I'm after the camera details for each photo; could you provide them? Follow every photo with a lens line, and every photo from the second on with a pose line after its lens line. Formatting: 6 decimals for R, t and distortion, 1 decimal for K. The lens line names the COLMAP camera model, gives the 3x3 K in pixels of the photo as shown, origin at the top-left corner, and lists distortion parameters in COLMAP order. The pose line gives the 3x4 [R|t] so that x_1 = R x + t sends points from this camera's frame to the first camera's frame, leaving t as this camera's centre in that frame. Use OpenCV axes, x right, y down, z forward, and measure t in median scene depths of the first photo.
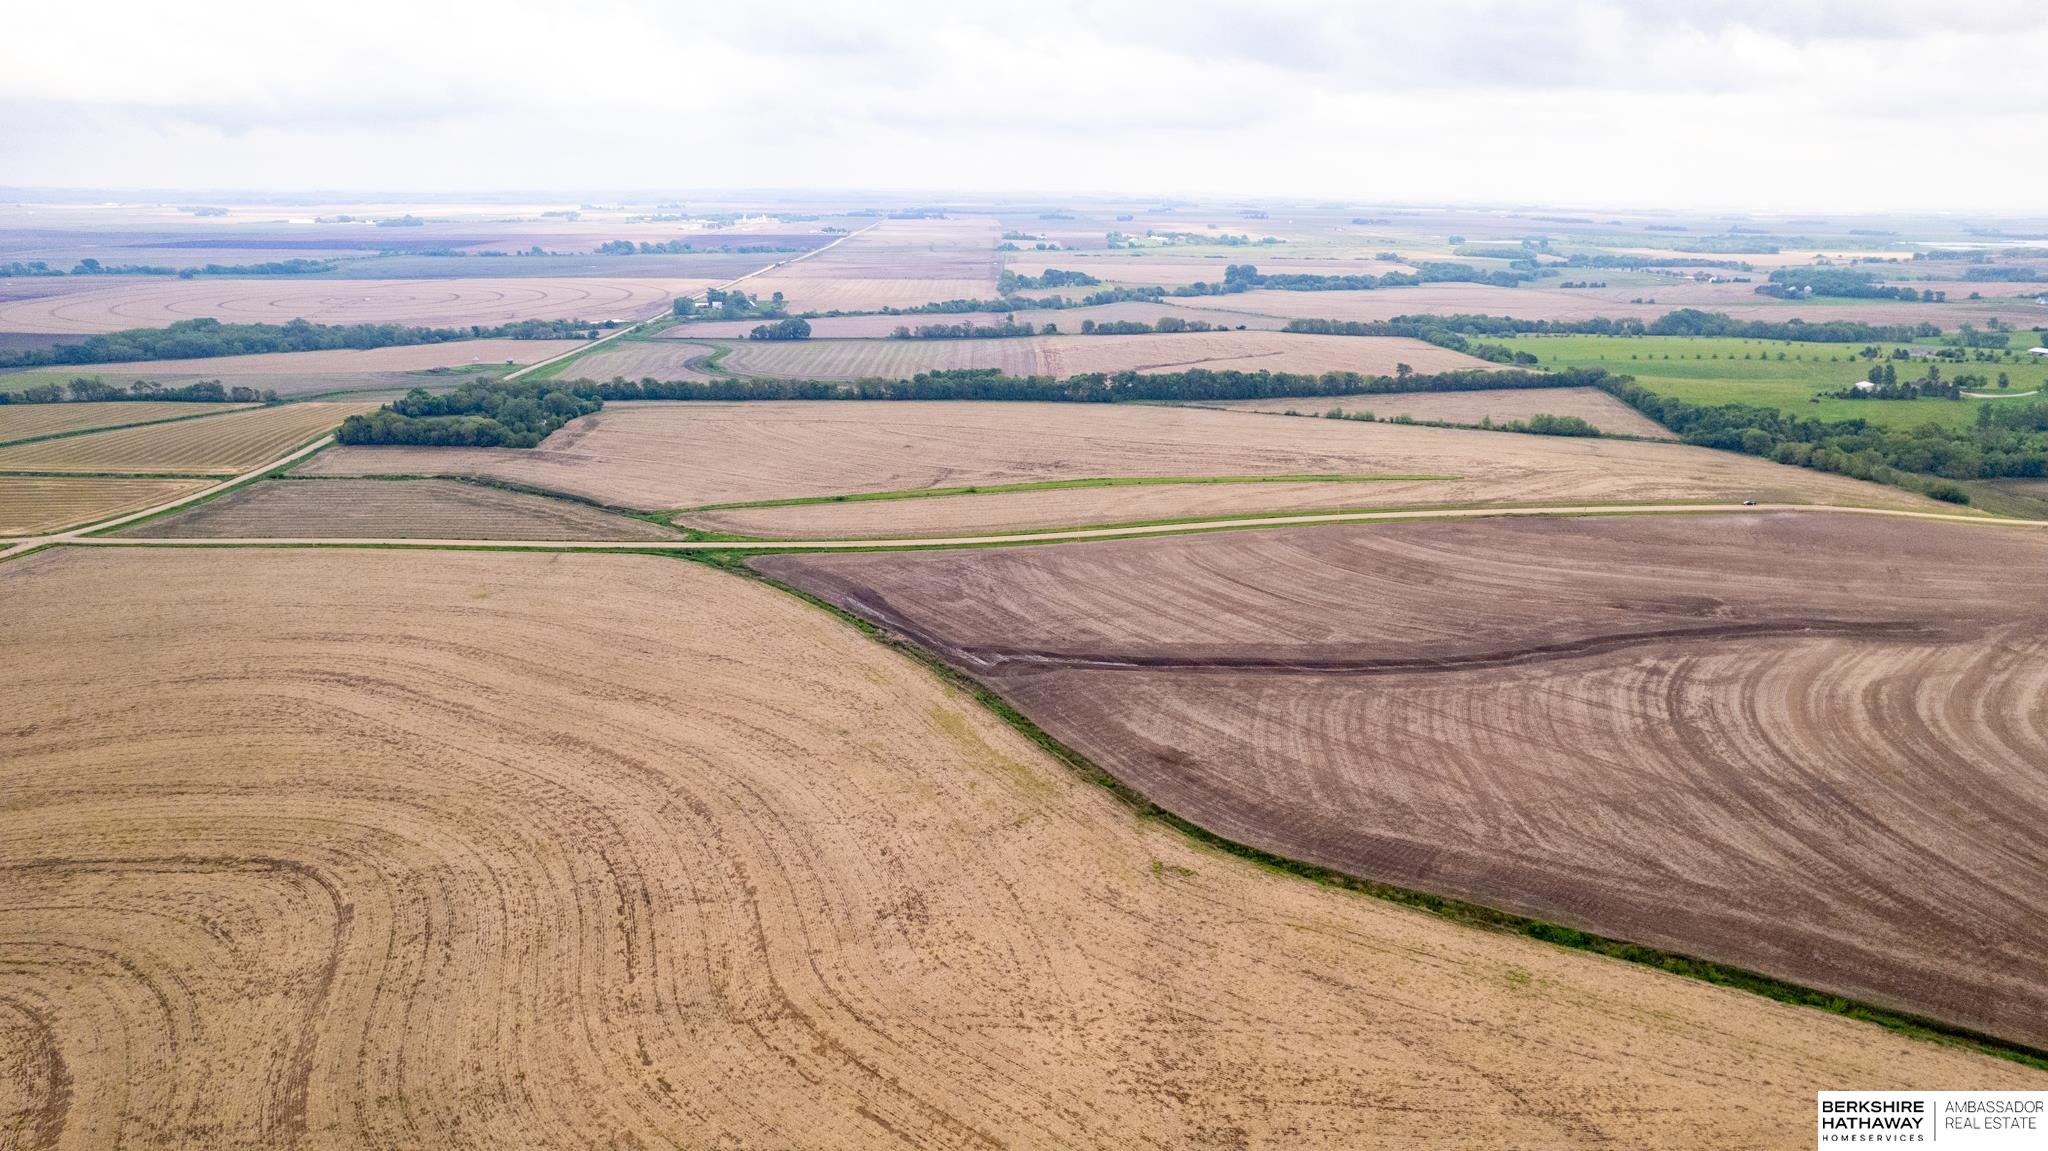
lens RADIAL K [[1304.7, 0, 1022.0], [0, 1304.7, 577.3], [0, 0, 1]] dist [-0.049835, 0.029536]
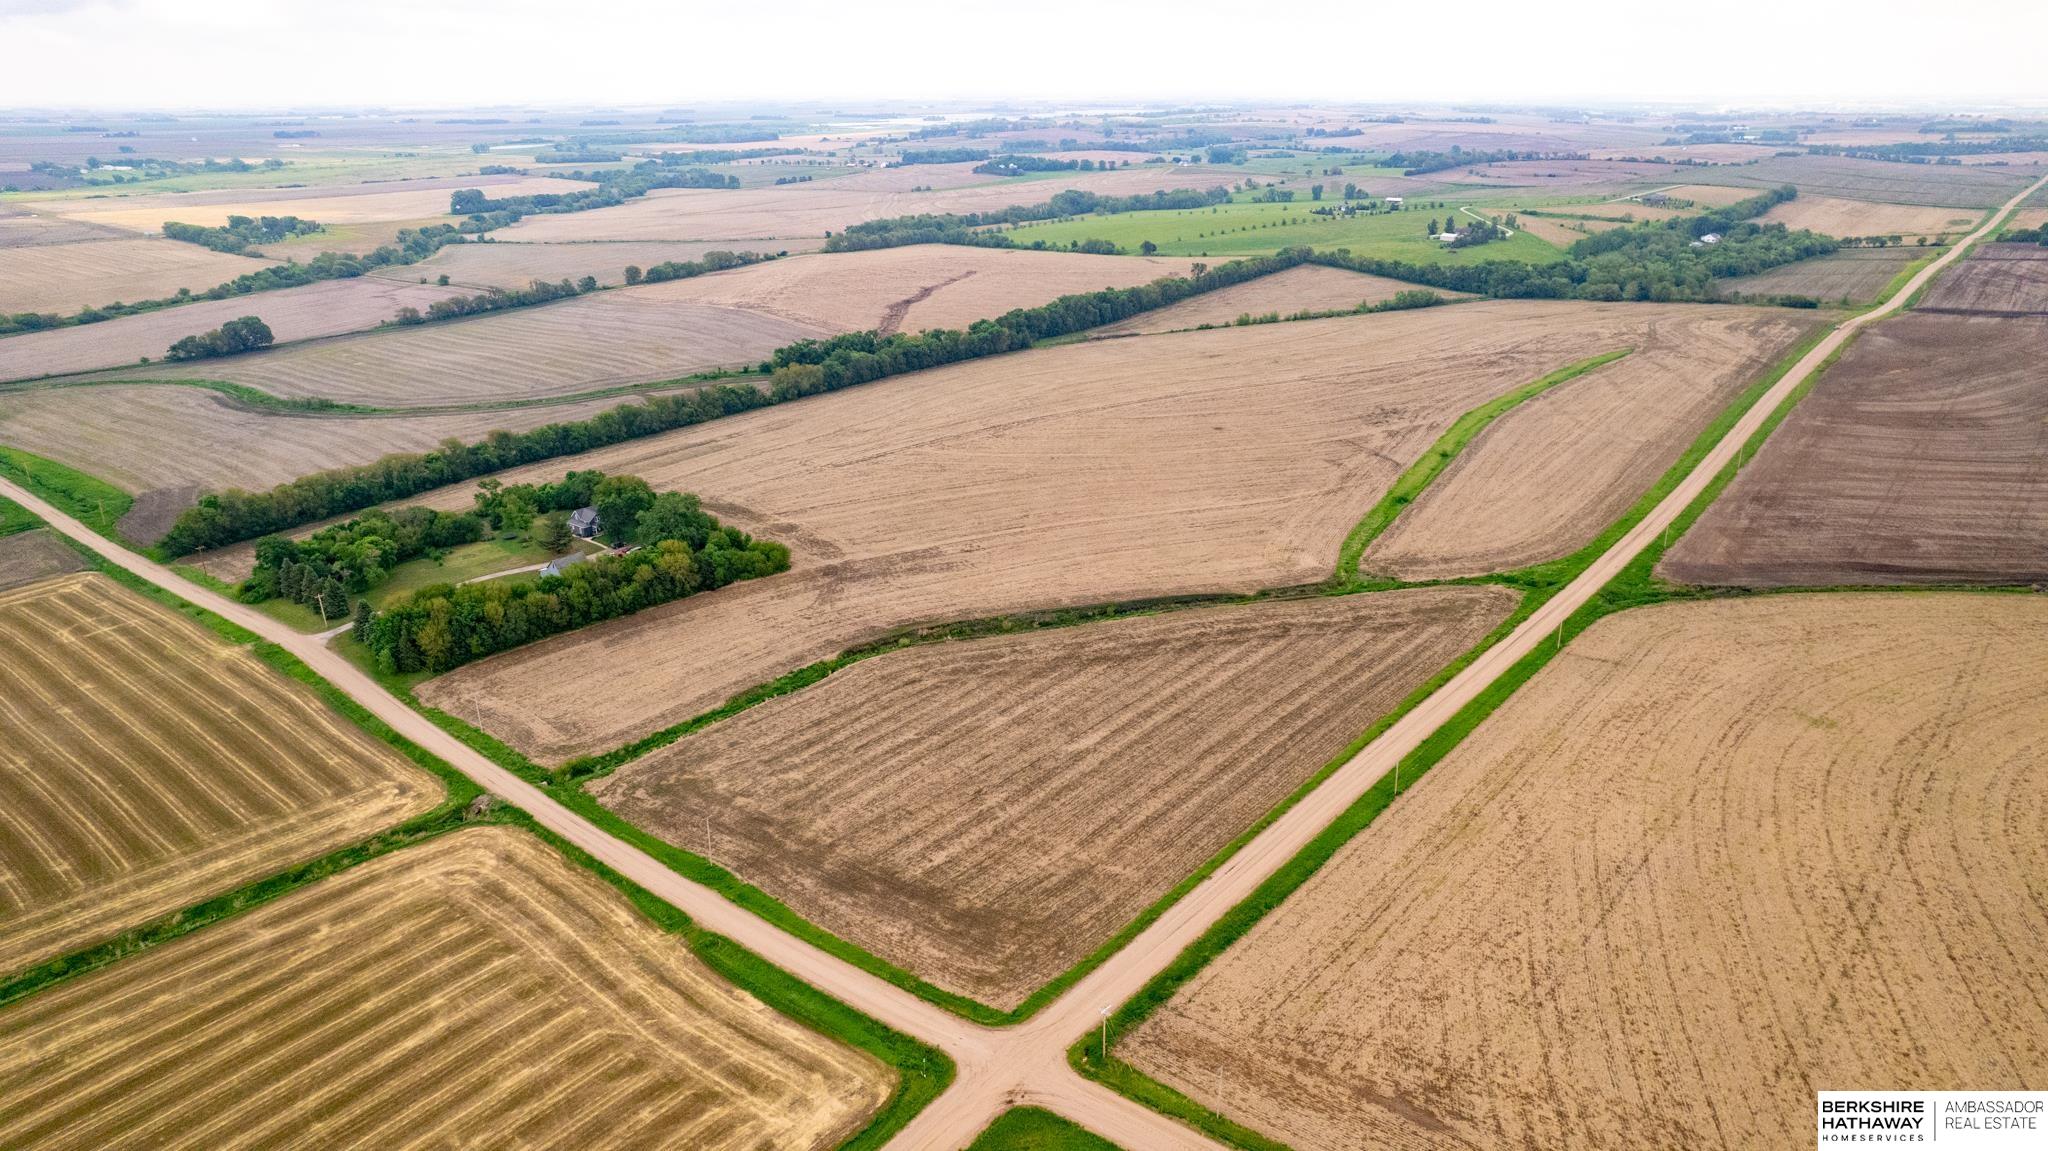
lens RADIAL K [[1304.7, 0, 1025.9], [0, 1304.7, 570.8], [0, 0, 1]] dist [-0.049835, 0.029536]
pose [[0.657032, -0.279684, 0.700061, -0.707278], [0.232359, 0.958553, 0.164879, -0.167552], [-0.717160, 0.054335, 0.694787, 0.514424]]
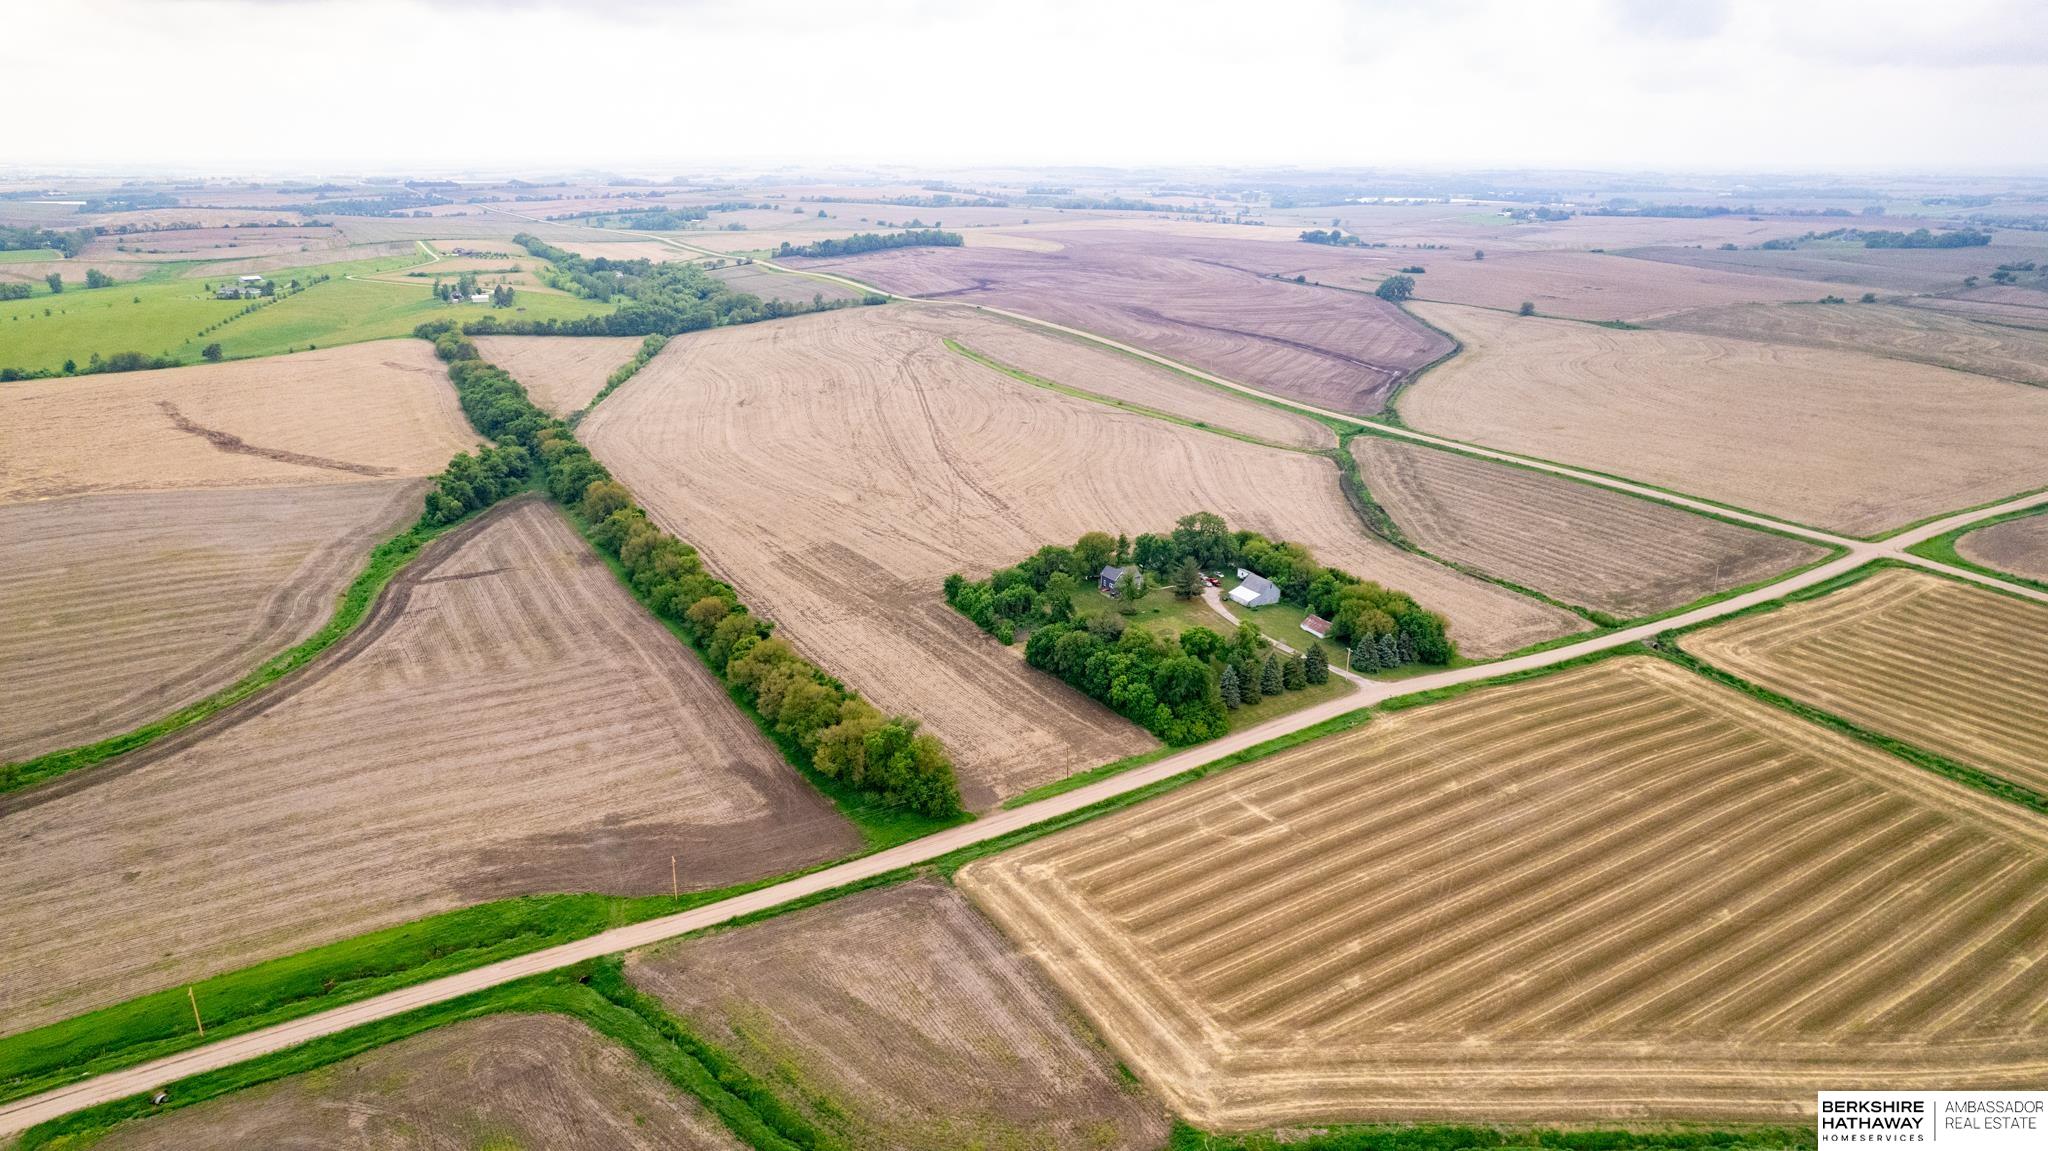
lens RADIAL K [[1304.7, 0, 1024.6], [0, 1304.7, 568.7], [0, 0, 1]] dist [-0.049835, 0.029536]
pose [[-0.486874, -0.283301, 0.826254, -0.886136], [0.245514, 0.863420, 0.440714, -0.420069], [-0.838258, 0.417429, -0.350822, 1.332469]]
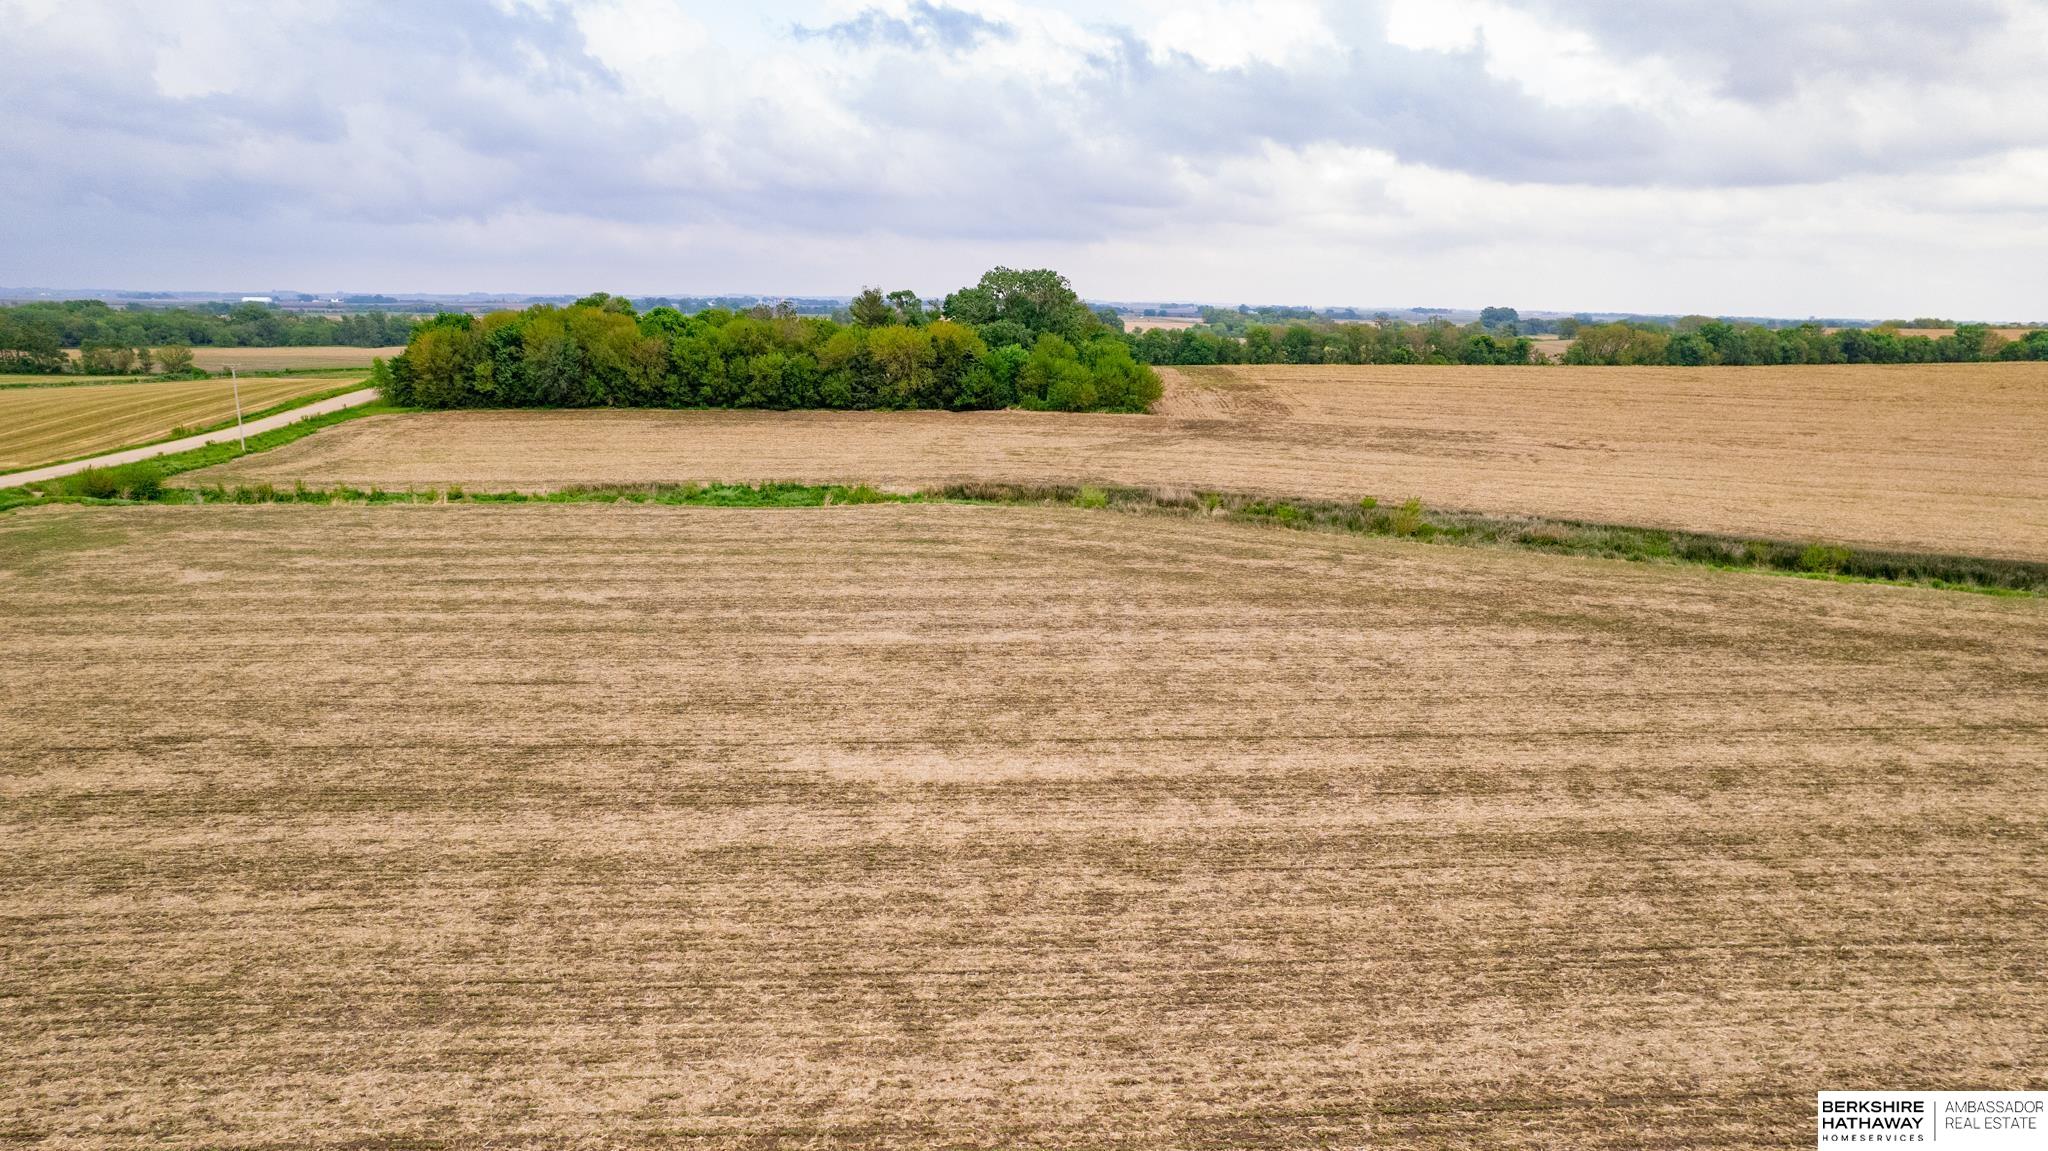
lens RADIAL K [[1304.7, 0, 1026.9], [0, 1304.7, 575.2], [0, 0, 1]] dist [-0.049835, 0.029536]
pose [[0.999316, -0.005124, 0.036636, -0.407039], [0.008222, 0.996355, -0.084909, -0.042982], [-0.036068, 0.085152, 0.995715, 0.726021]]
